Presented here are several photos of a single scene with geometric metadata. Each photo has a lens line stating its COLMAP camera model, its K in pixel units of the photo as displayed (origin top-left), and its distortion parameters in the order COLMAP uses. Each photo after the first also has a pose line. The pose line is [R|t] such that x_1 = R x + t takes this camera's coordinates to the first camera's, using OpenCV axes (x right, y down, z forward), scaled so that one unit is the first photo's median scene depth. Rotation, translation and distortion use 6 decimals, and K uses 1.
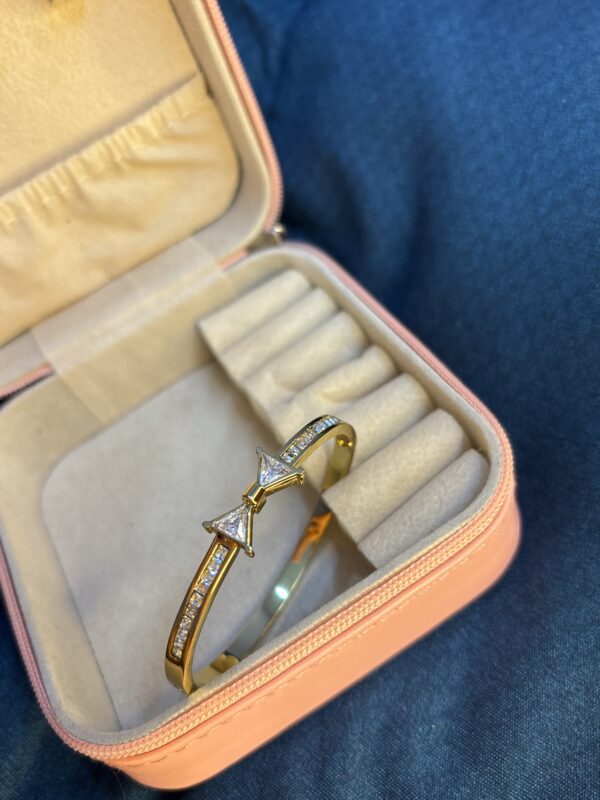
lens RADIAL K [[790.1, 0, 296.3], [0, 790.1, 403.2], [0, 0, 1]] dist [0.008104, 0.002004]
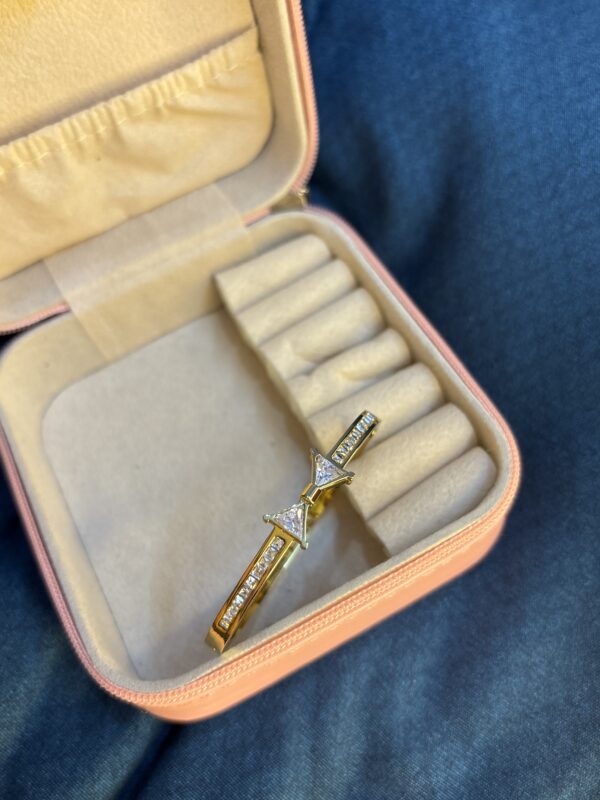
lens RADIAL K [[790.1, 0, 296.3], [0, 790.1, 403.2], [0, 0, 1]] dist [0.008104, 0.002004]
pose [[0.984054, 0.099876, 0.147180, -0.190993], [-0.122413, 0.980611, 0.153023, -0.134368], [-0.129043, -0.168600, 0.977201, -0.038131]]
